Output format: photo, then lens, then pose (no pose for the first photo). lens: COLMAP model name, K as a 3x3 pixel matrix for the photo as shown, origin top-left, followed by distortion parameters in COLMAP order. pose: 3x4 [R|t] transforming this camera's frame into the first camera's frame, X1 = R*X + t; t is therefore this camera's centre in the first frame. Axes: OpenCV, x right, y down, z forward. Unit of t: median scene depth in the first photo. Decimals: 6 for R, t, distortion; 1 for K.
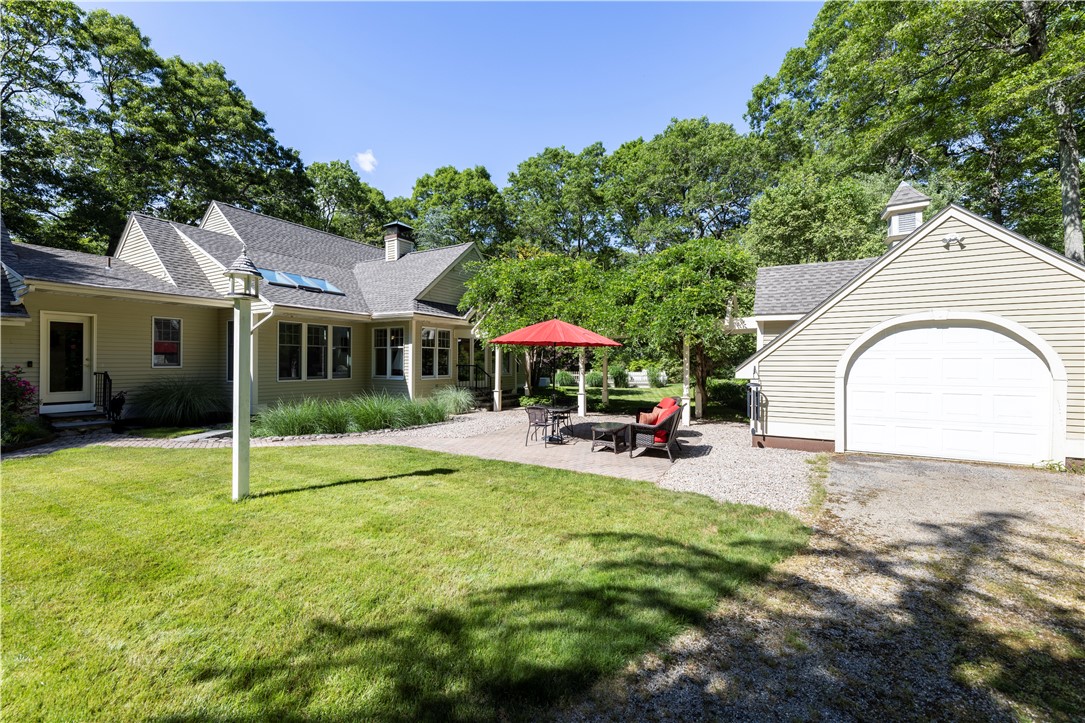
lens RADIAL K [[442.8, 0, 542.5], [0, 442.8, 361.5], [0, 0, 1]] dist [-0.000855, 0.000583]
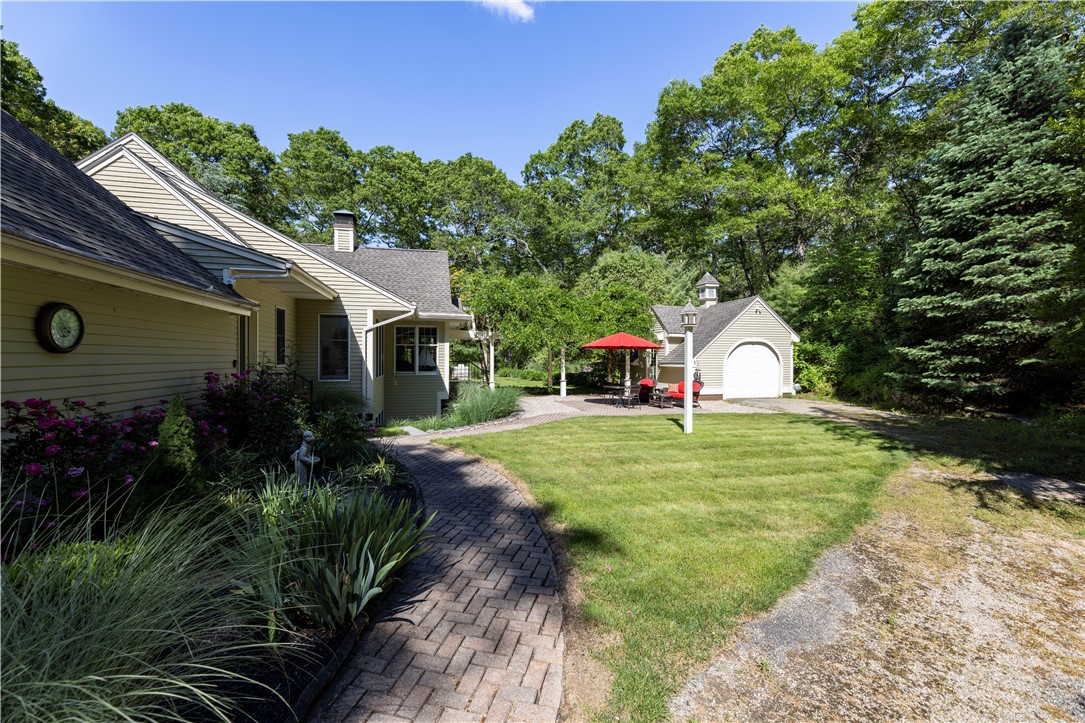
lens RADIAL K [[433.5, 0, 542.5], [0, 433.5, 361.5], [0, 0, 1]] dist [0.000323, -0.000226]
pose [[0.715417, -0.007554, 0.698657, -0.881428], [-0.001710, 0.999920, 0.012563, -0.005815], [-0.698696, -0.010182, 0.715347, 0.050497]]
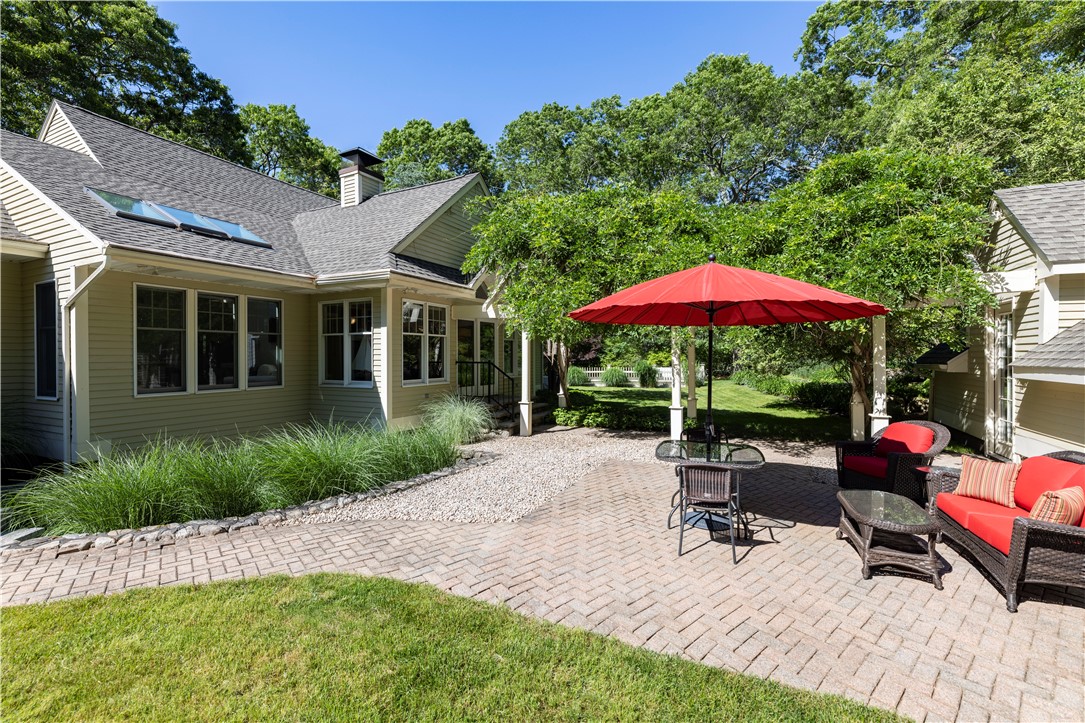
lens RADIAL K [[464.2, 0, 542.5], [0, 464.2, 361.5], [0, 0, 1]] dist [-0.001069, -0.000201]
pose [[0.998257, -0.009476, 0.058245, -0.121187], [0.008724, 0.999876, 0.013148, -0.000206], [-0.058363, -0.012617, 0.998216, 0.361647]]
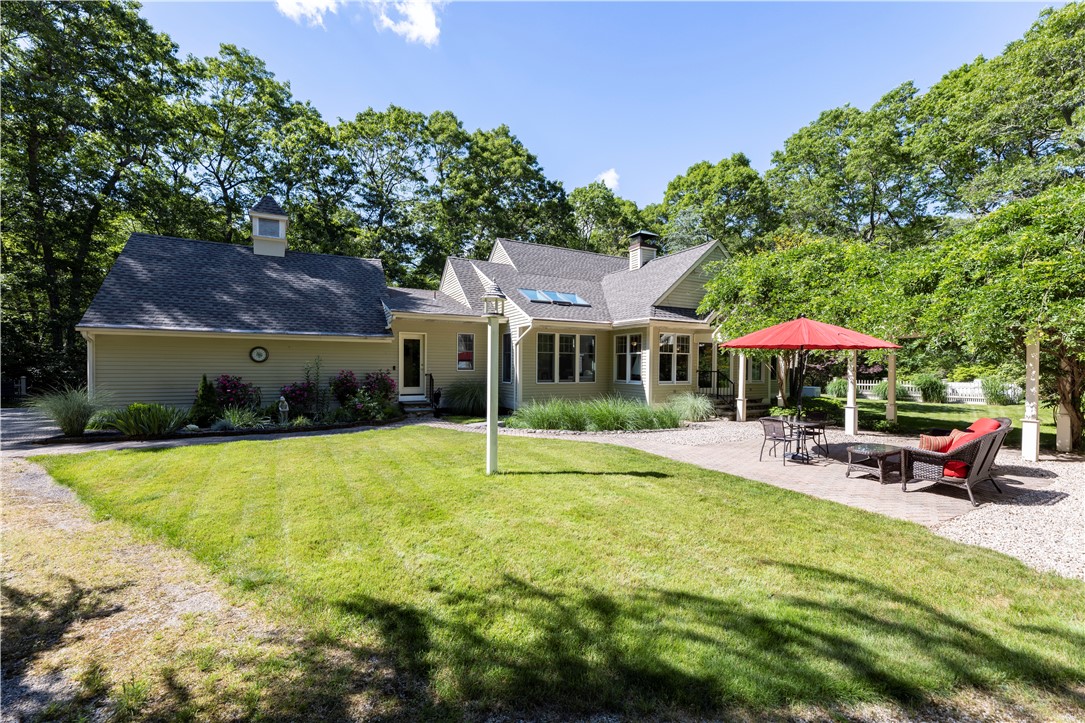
lens RADIAL K [[445.7, 0, 536.7], [0, 445.7, 372.4], [0, 0, 1]] dist [0.000327, -0.000168]
pose [[0.839313, 0.009746, -0.543561, 0.045626], [-0.003178, 0.999910, 0.013020, 0.000061], [0.543639, -0.009200, 0.839269, -0.003265]]
